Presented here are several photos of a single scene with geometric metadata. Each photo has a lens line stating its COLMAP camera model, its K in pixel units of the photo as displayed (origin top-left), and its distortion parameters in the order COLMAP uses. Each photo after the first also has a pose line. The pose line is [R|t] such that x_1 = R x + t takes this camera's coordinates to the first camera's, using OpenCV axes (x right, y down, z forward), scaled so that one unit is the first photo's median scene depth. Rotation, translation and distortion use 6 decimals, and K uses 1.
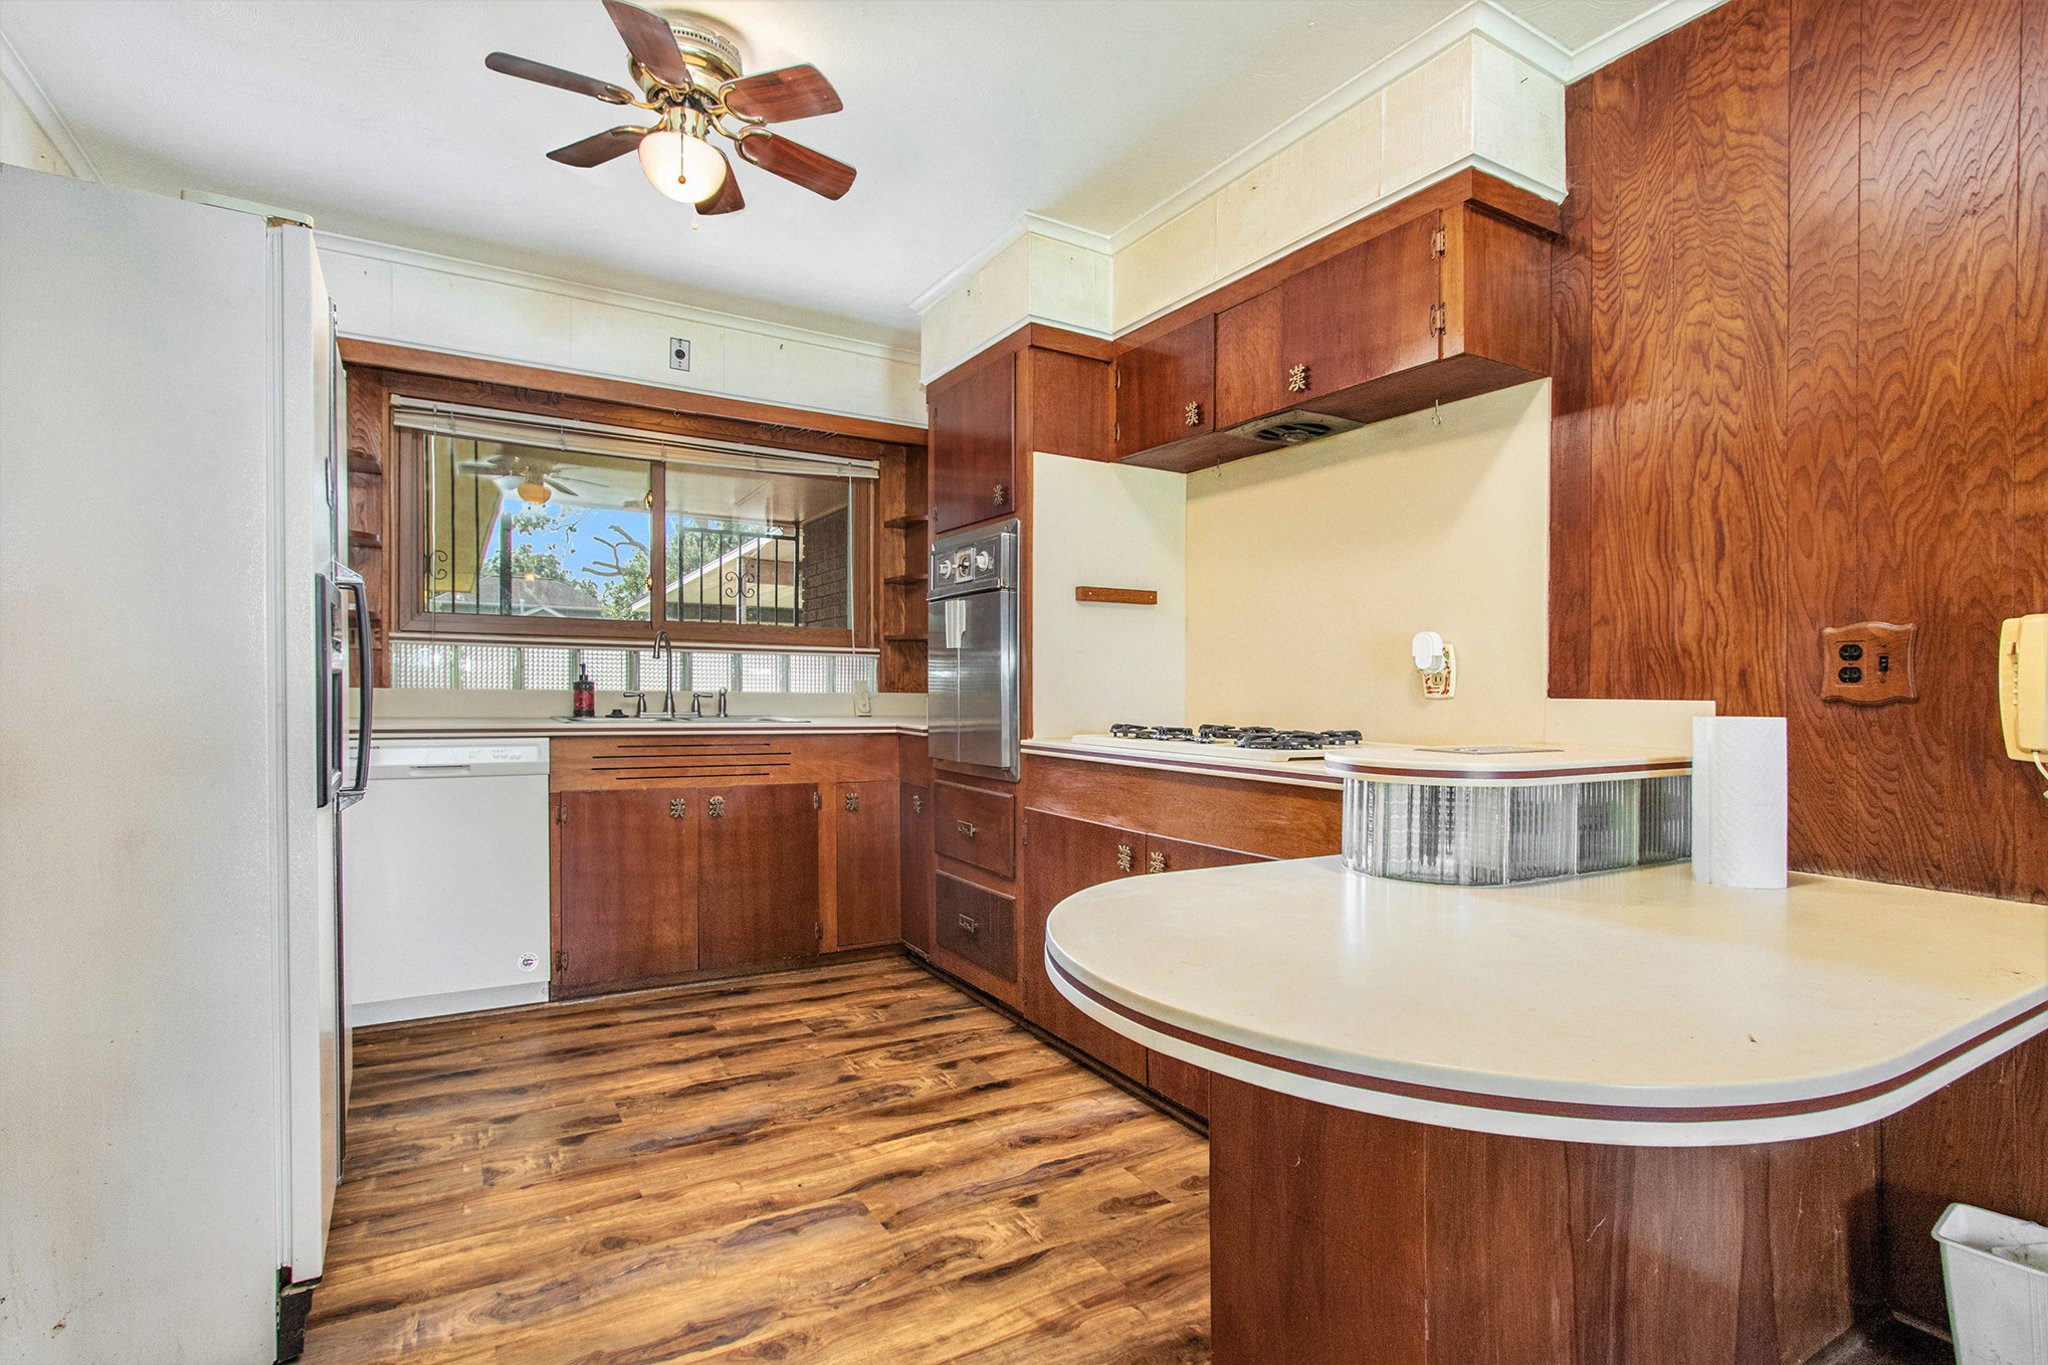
lens RADIAL K [[994.7, 0, 1030.0], [0, 994.7, 684.8], [0, 0, 1]] dist [-0.003789, 0.000339]
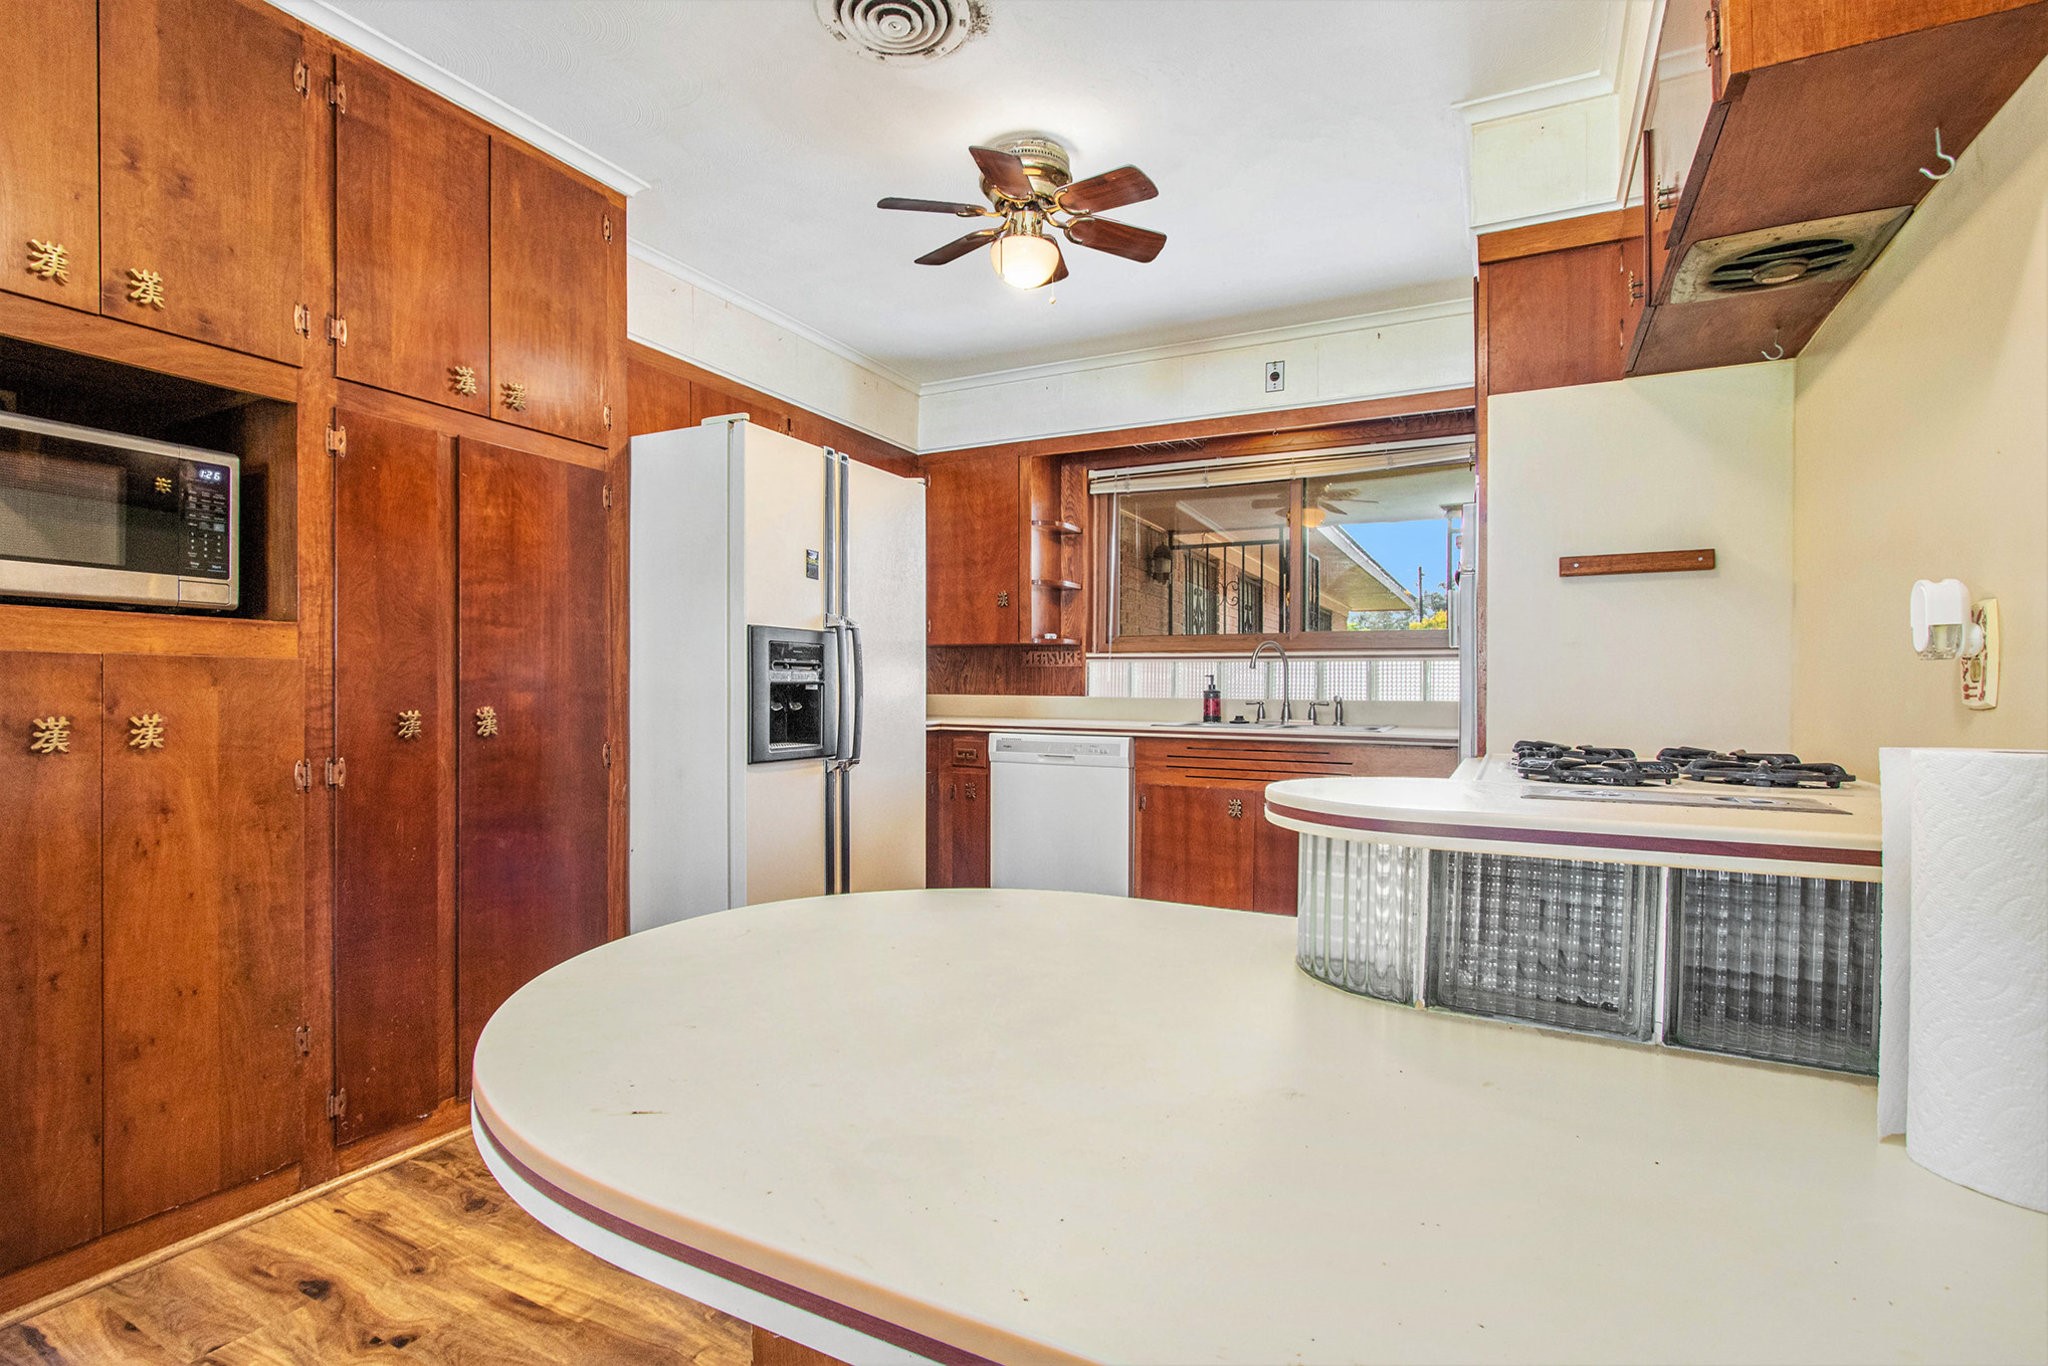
lens RADIAL K [[994.7, 0, 1031.0], [0, 994.7, 698.6], [0, 0, 1]] dist [-0.003789, 0.000339]
pose [[0.540592, -0.001266, -0.841284, 0.424992], [0.002643, 0.999996, 0.000193, 0.005666], [0.841281, -0.002328, 0.540594, 0.239013]]
